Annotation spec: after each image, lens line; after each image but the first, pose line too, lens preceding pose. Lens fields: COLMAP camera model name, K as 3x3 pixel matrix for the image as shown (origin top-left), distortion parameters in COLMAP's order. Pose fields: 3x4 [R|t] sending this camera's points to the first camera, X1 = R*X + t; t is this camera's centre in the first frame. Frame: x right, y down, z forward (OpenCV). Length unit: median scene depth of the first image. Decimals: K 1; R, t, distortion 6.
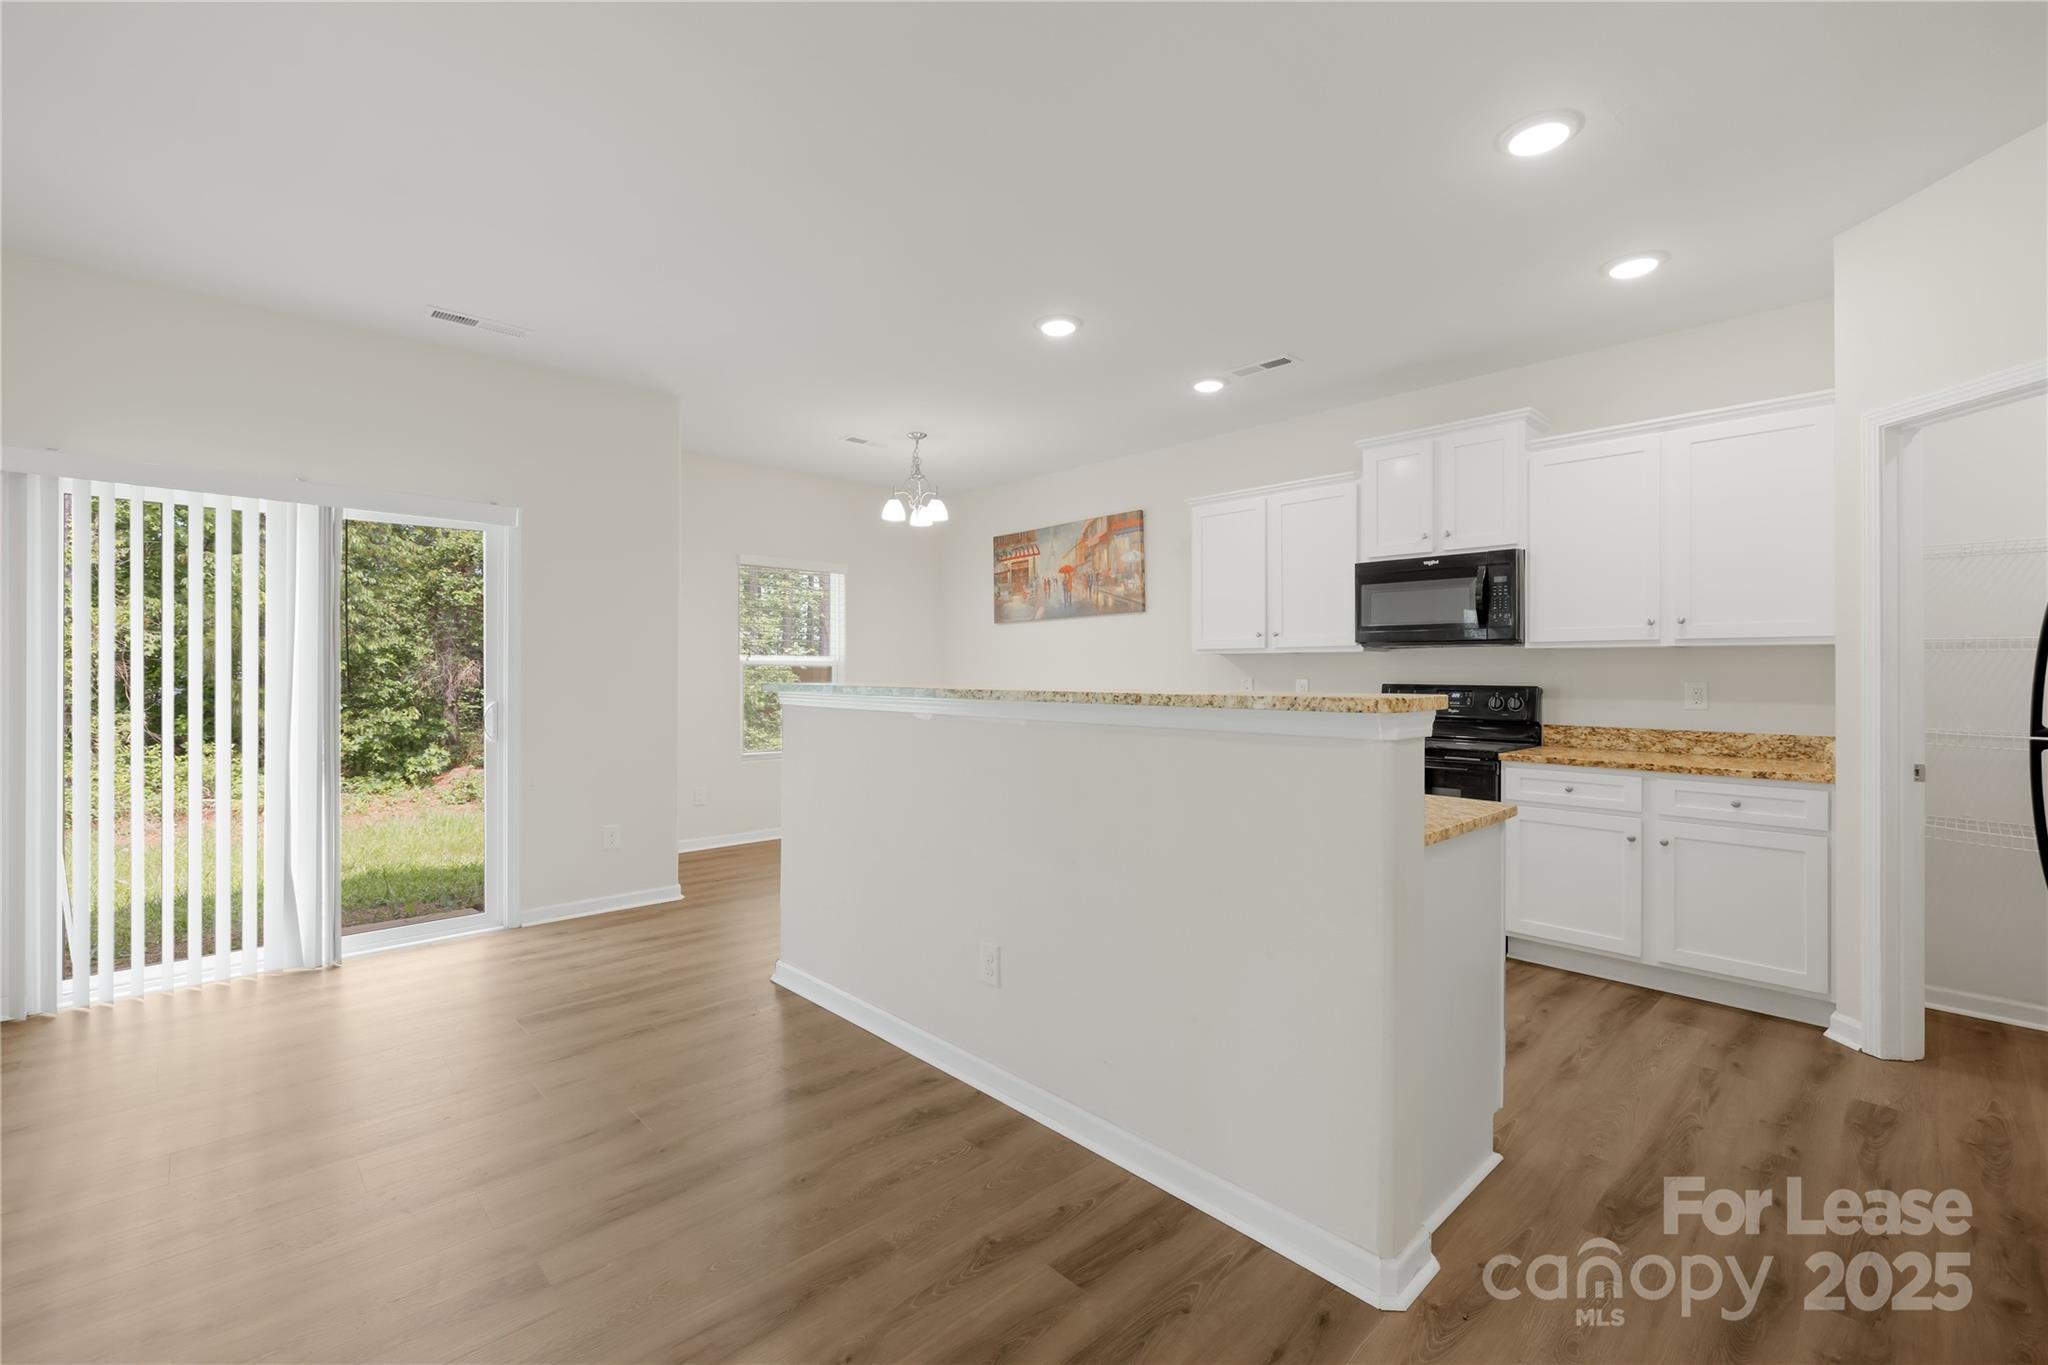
lens RADIAL K [[862.6, 0, 1038.4], [0, 862.6, 675.5], [0, 0, 1]] dist [0.000073, -0.001262]
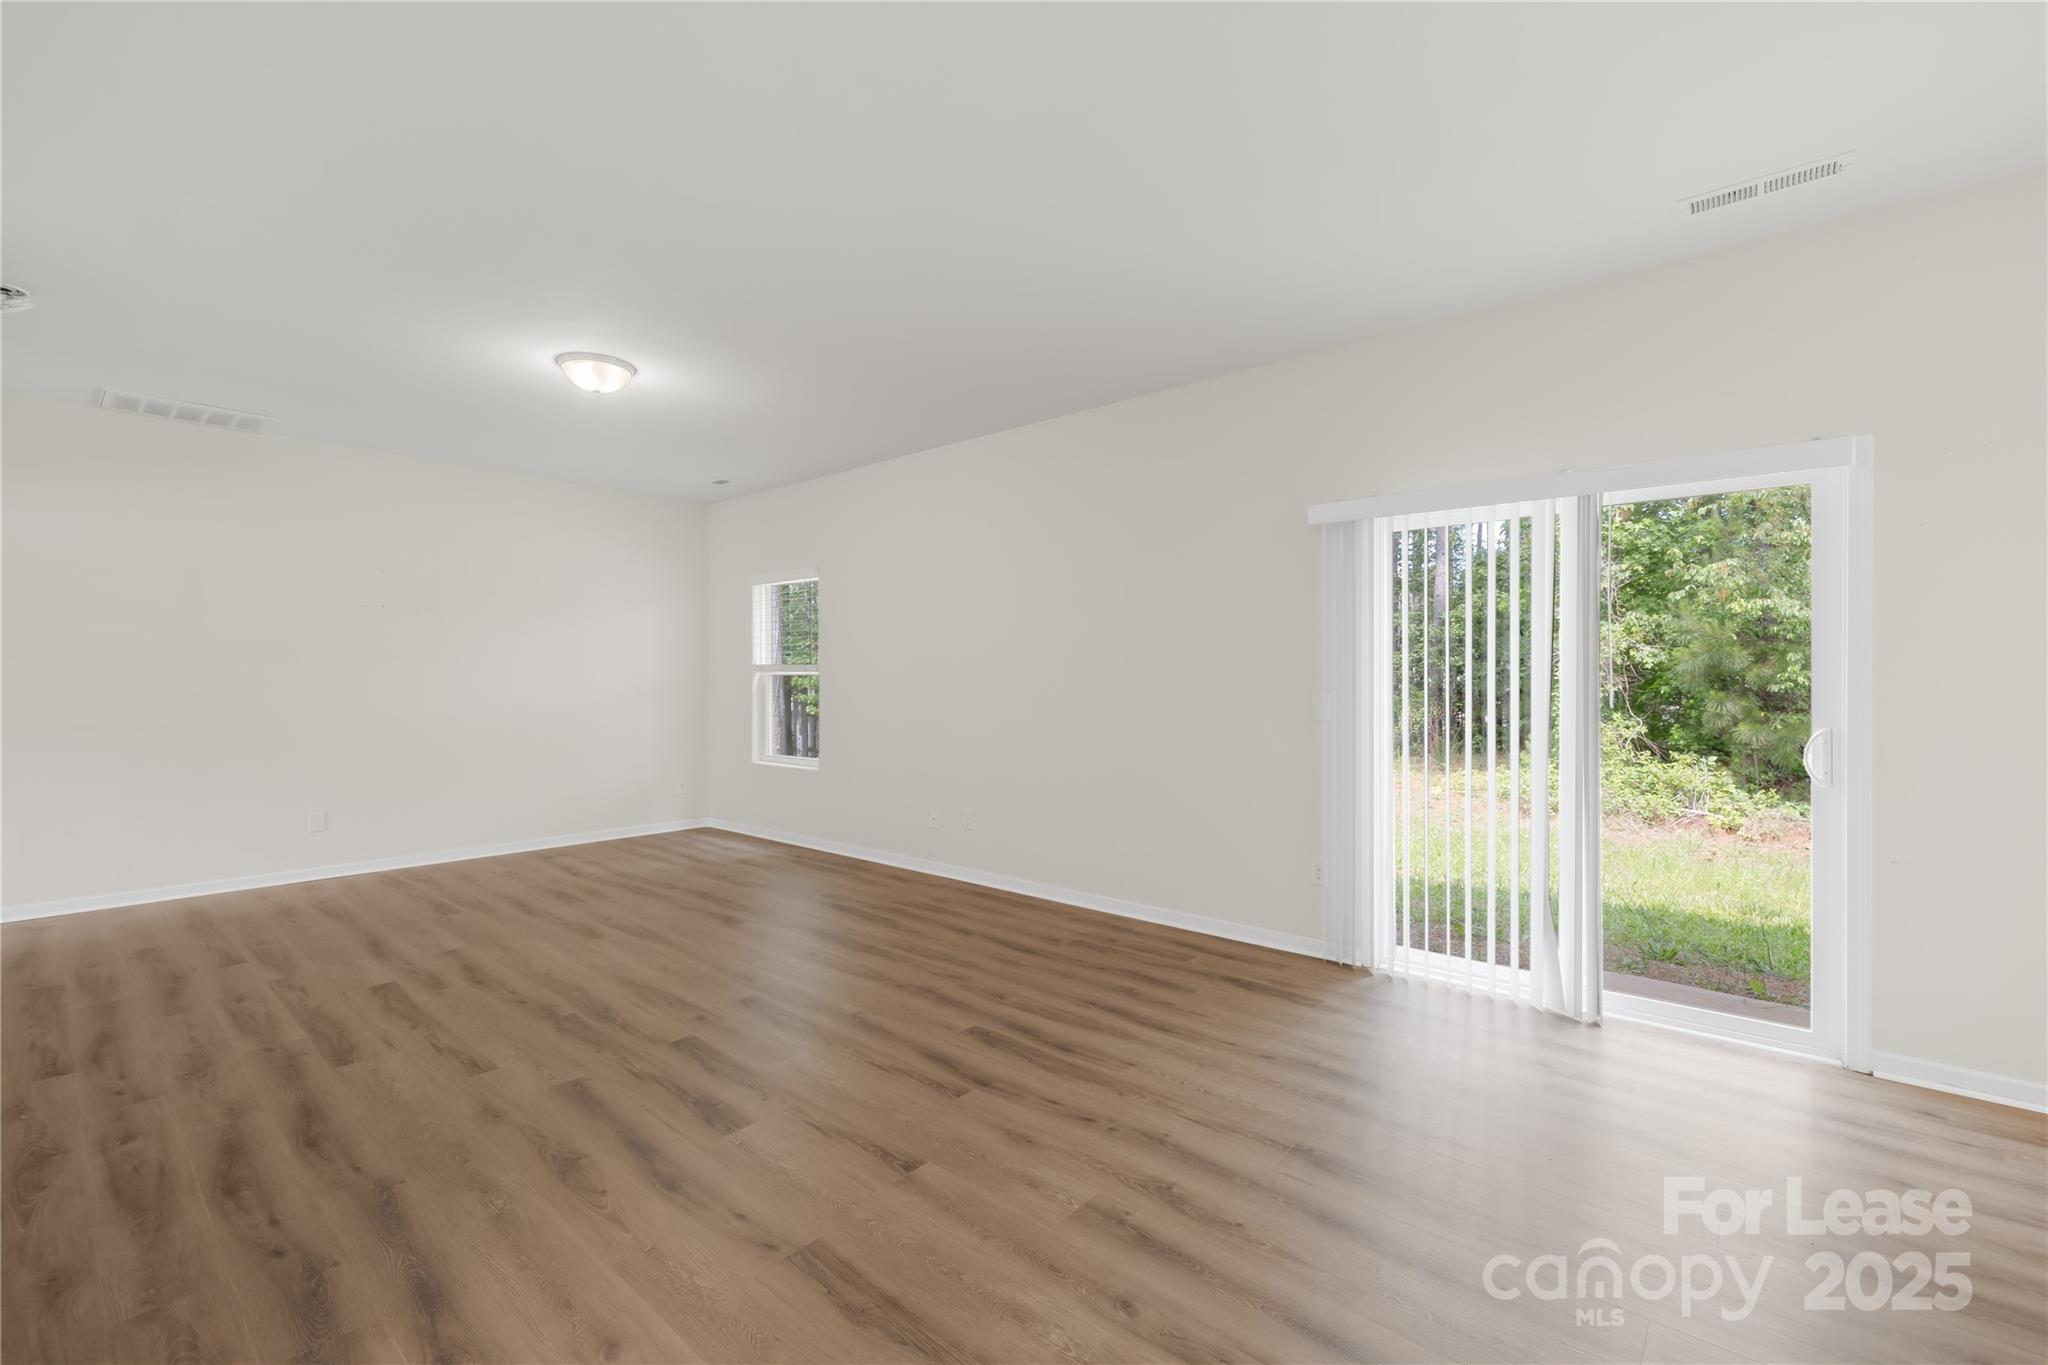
lens RADIAL K [[862.6, 0, 995.6], [0, 862.6, 675.2], [0, 0, 1]] dist [0.000073, -0.001262]
pose [[0.066087, -0.009797, -0.997766, 0.006376], [-0.004516, 0.999939, -0.010117, -0.000086], [0.997804, 0.005175, 0.066038, 0.244939]]
